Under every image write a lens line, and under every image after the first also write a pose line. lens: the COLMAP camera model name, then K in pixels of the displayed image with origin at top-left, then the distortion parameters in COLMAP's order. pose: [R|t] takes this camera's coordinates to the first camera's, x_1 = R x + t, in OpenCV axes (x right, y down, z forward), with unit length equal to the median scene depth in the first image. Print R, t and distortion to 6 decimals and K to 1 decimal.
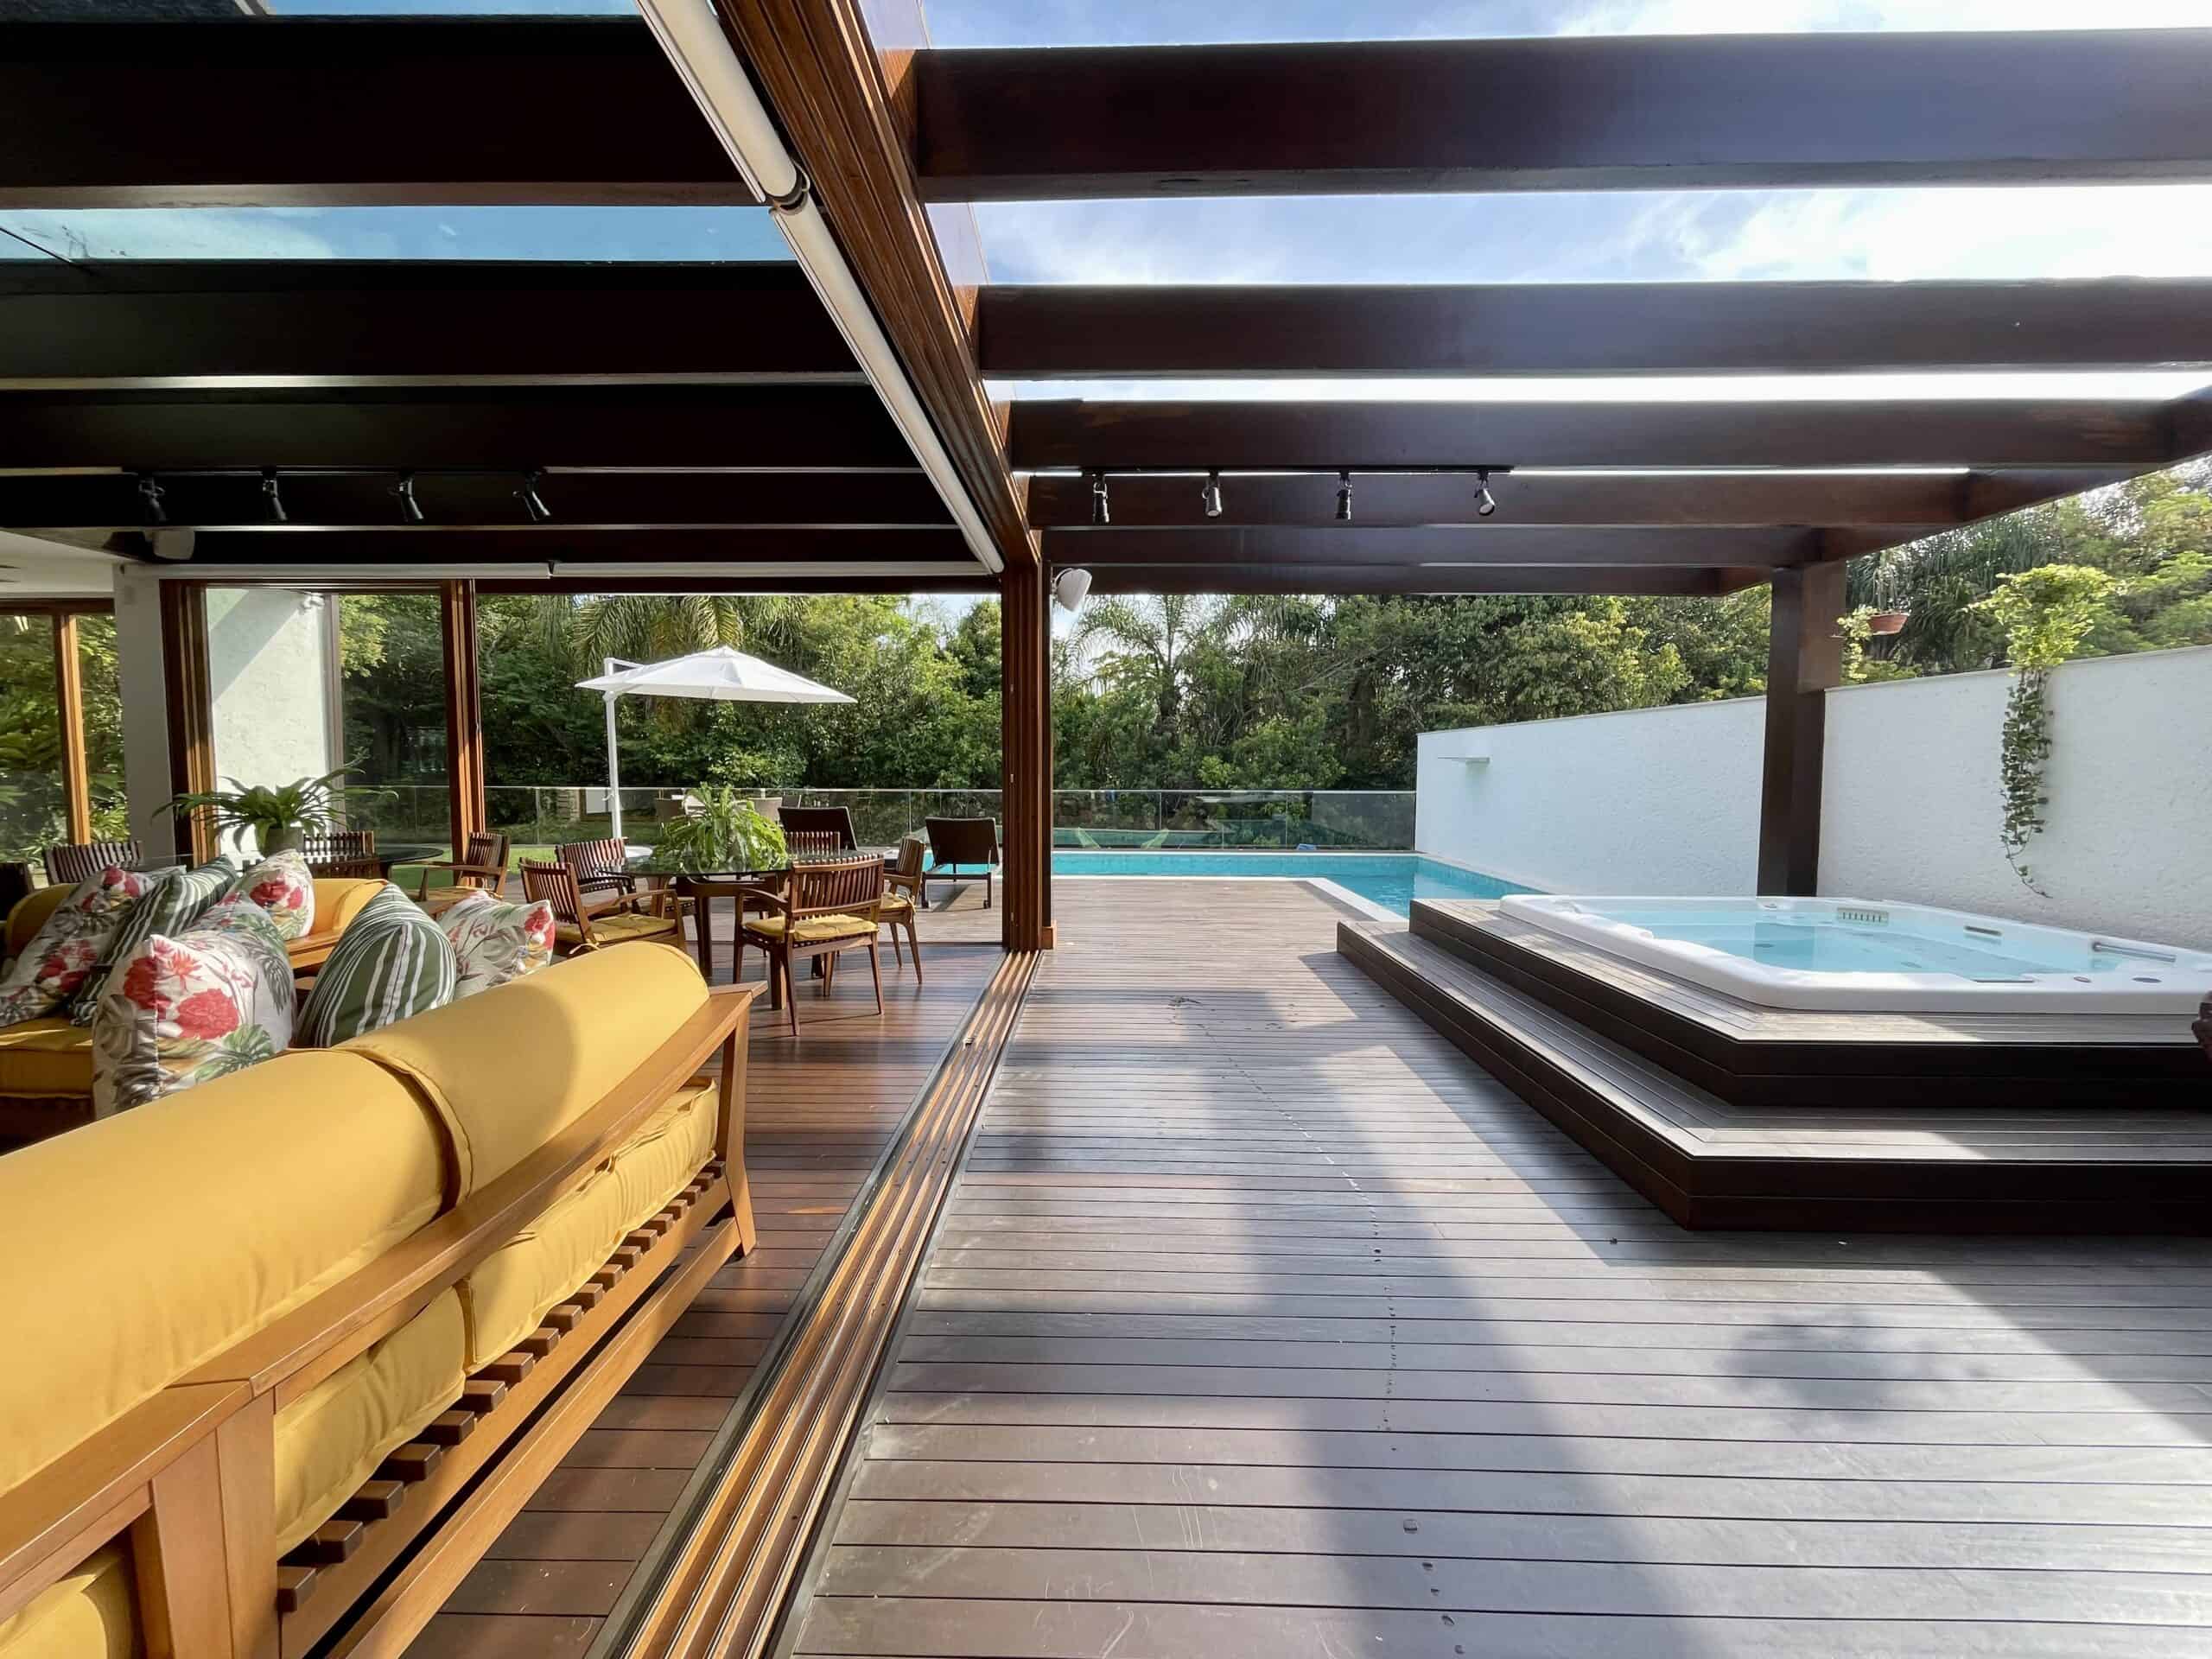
lens RADIAL K [[896.5, 0, 1097.7], [0, 896.5, 840.6], [0, 0, 1]] dist [-0.002041, 0.000405]
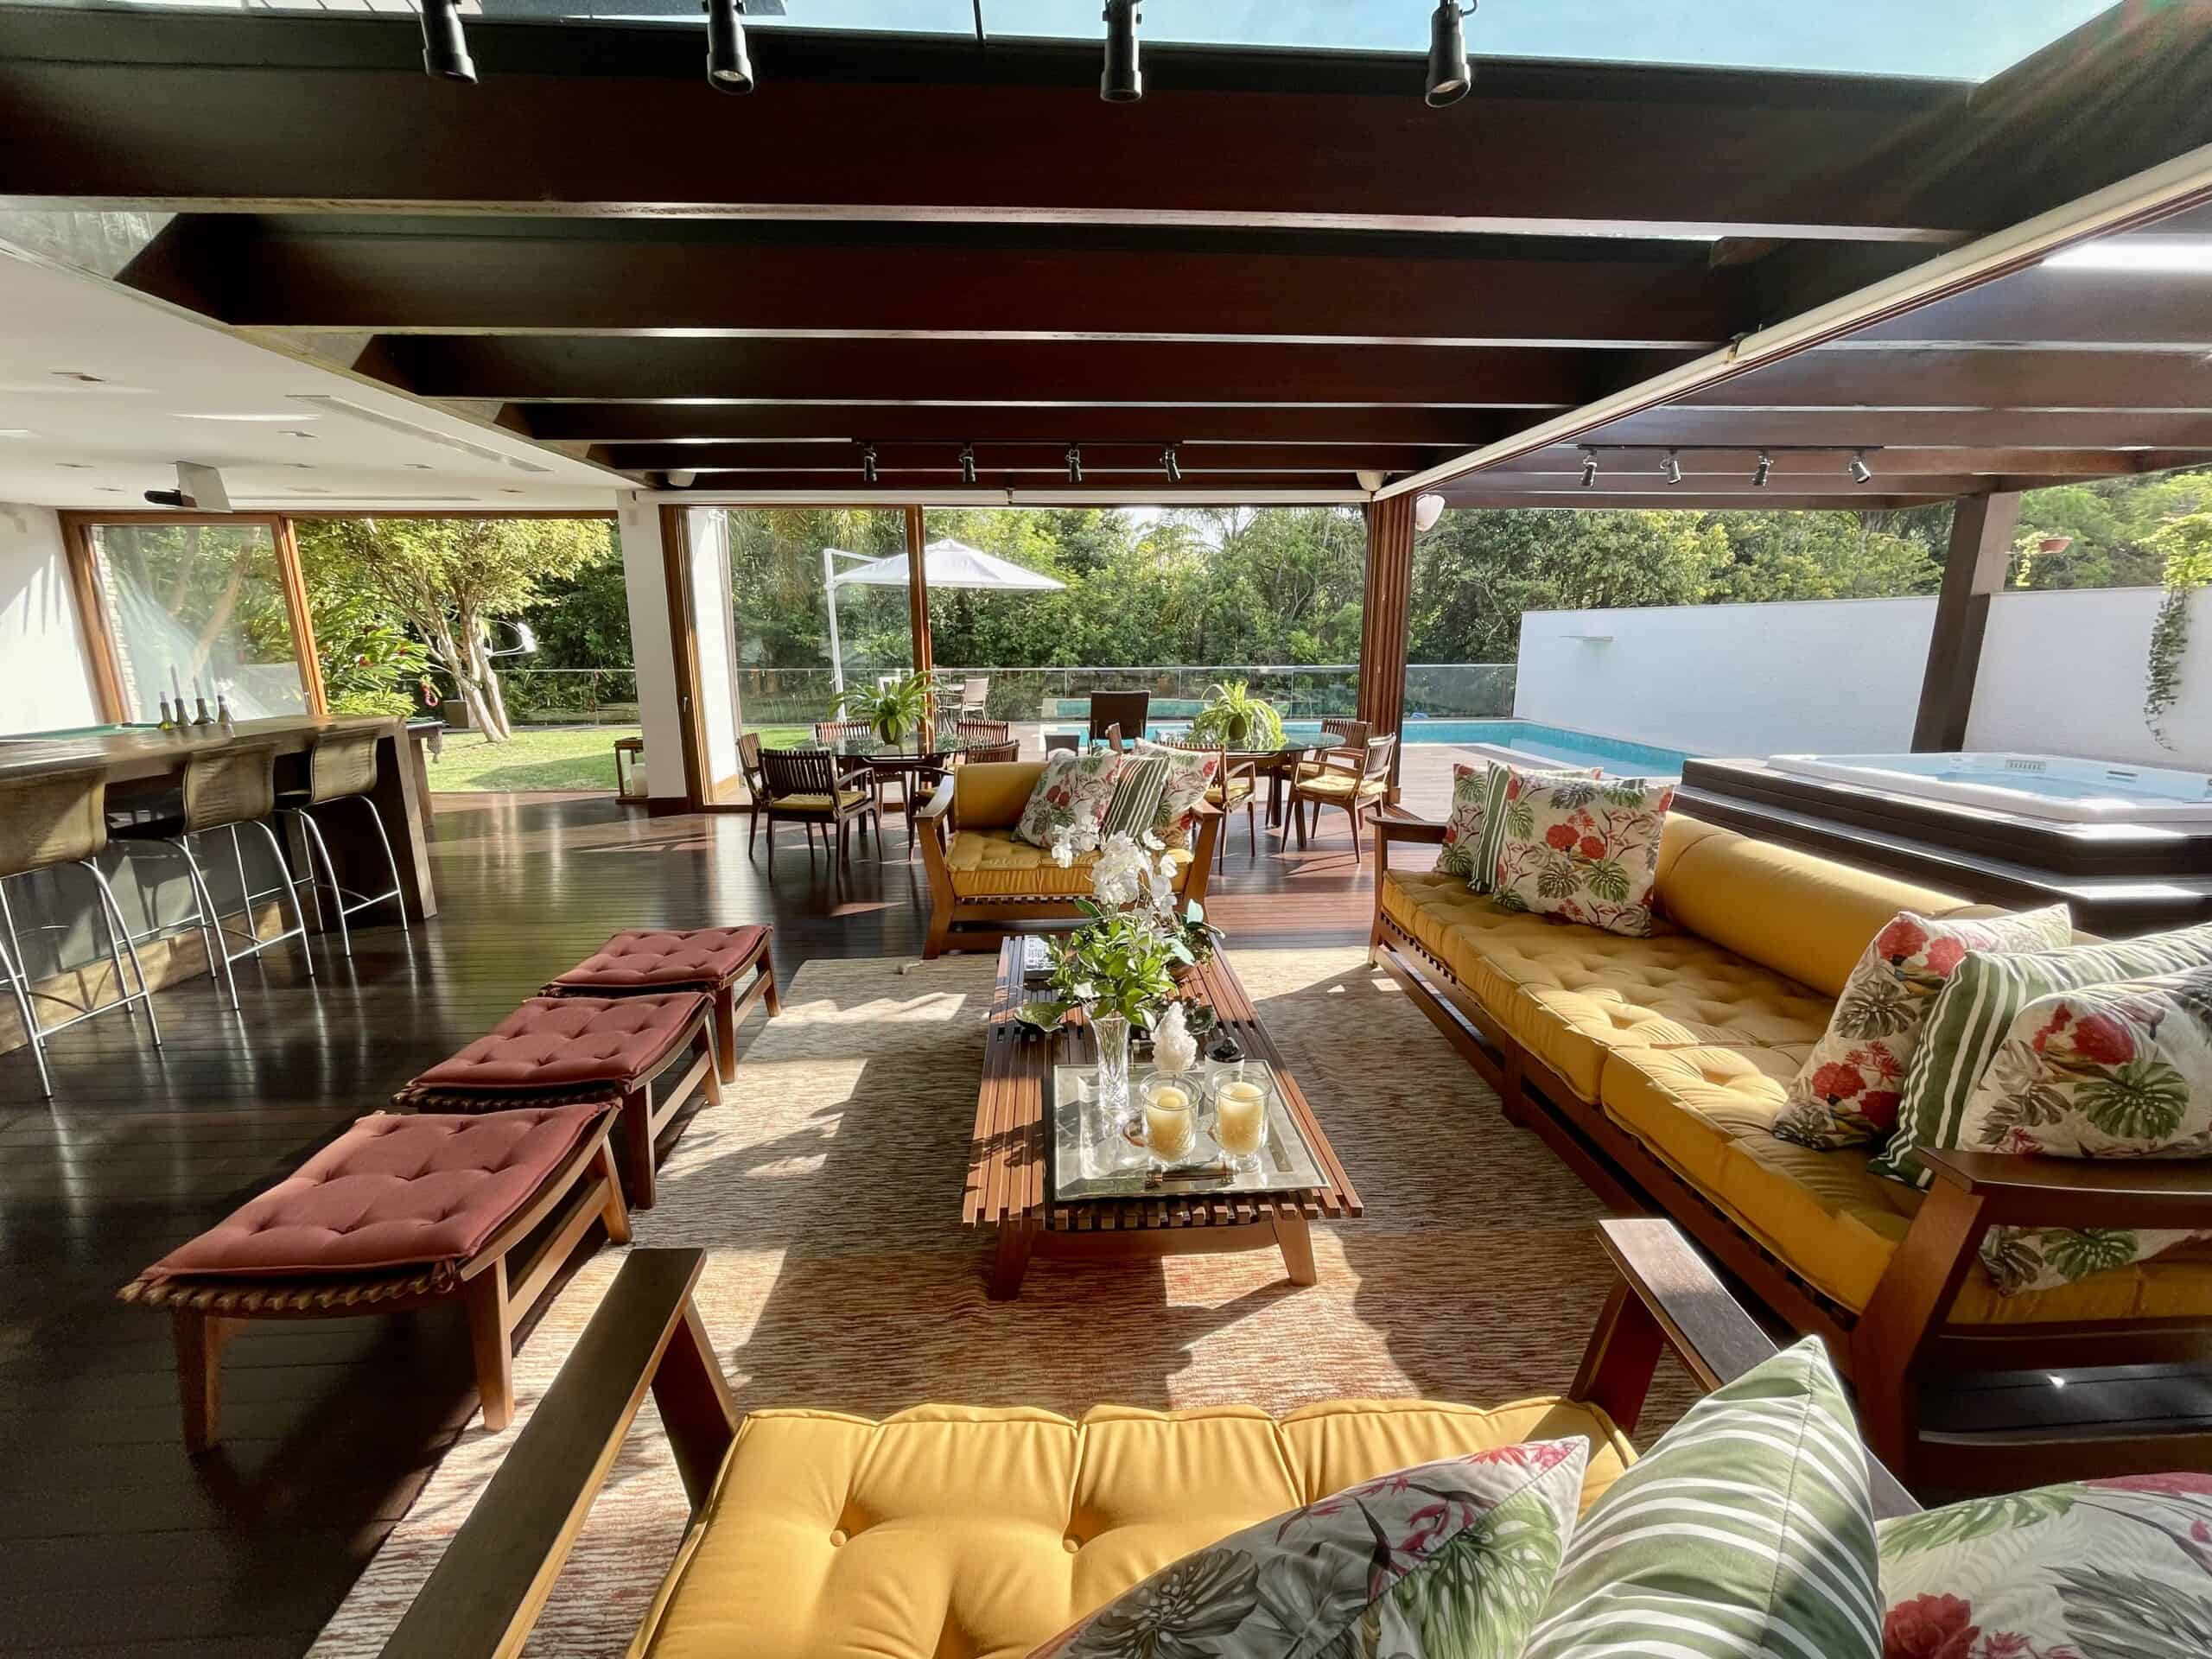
lens RADIAL K [[896.5, 0, 1101.1], [0, 896.5, 831.3], [0, 0, 1]] dist [-0.002041, 0.000405]
pose [[0.997441, -0.024579, 0.067137, -0.556155], [0.015094, 0.990277, 0.138286, -0.023936], [-0.069884, -0.136919, 0.988114, -0.241098]]
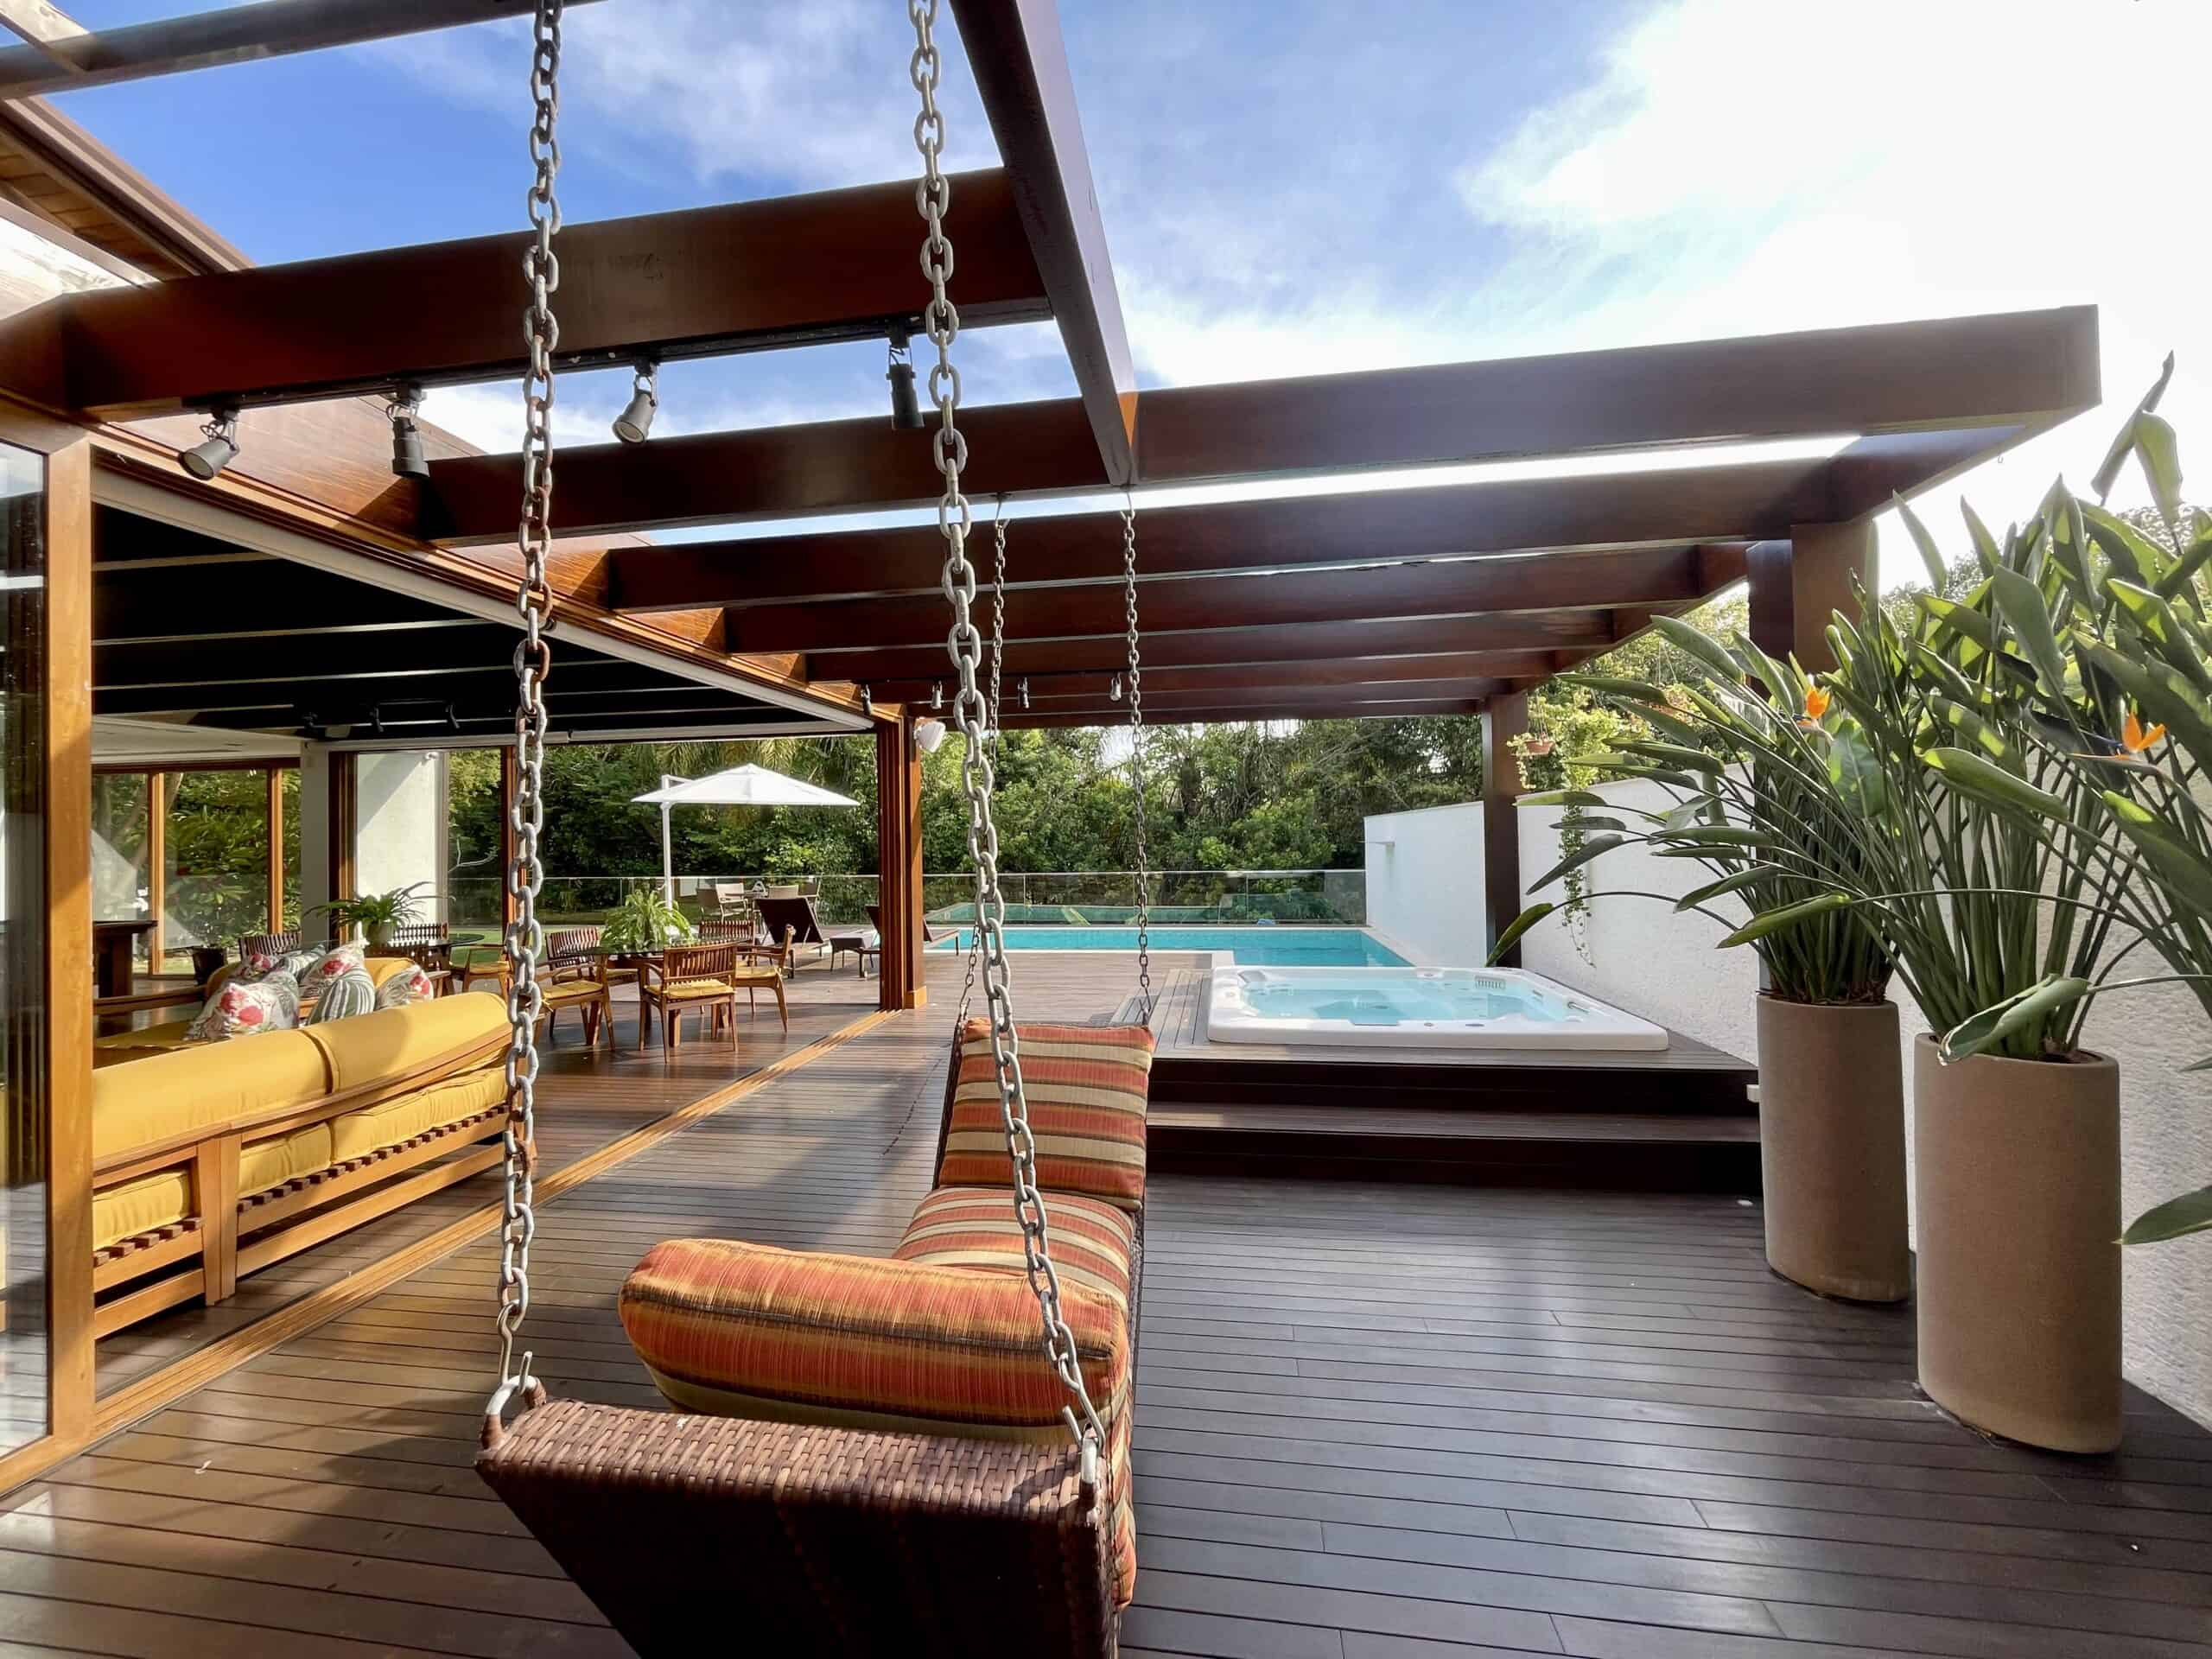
lens RADIAL K [[896.5, 0, 1091.4], [0, 896.5, 834.7], [0, 0, 1]] dist [-0.002041, 0.000405]
pose [[0.991423, -0.021085, -0.128979, 0.371987], [0.010052, 0.996279, -0.085601, -0.017050], [0.130303, 0.083571, 0.987946, -0.271243]]
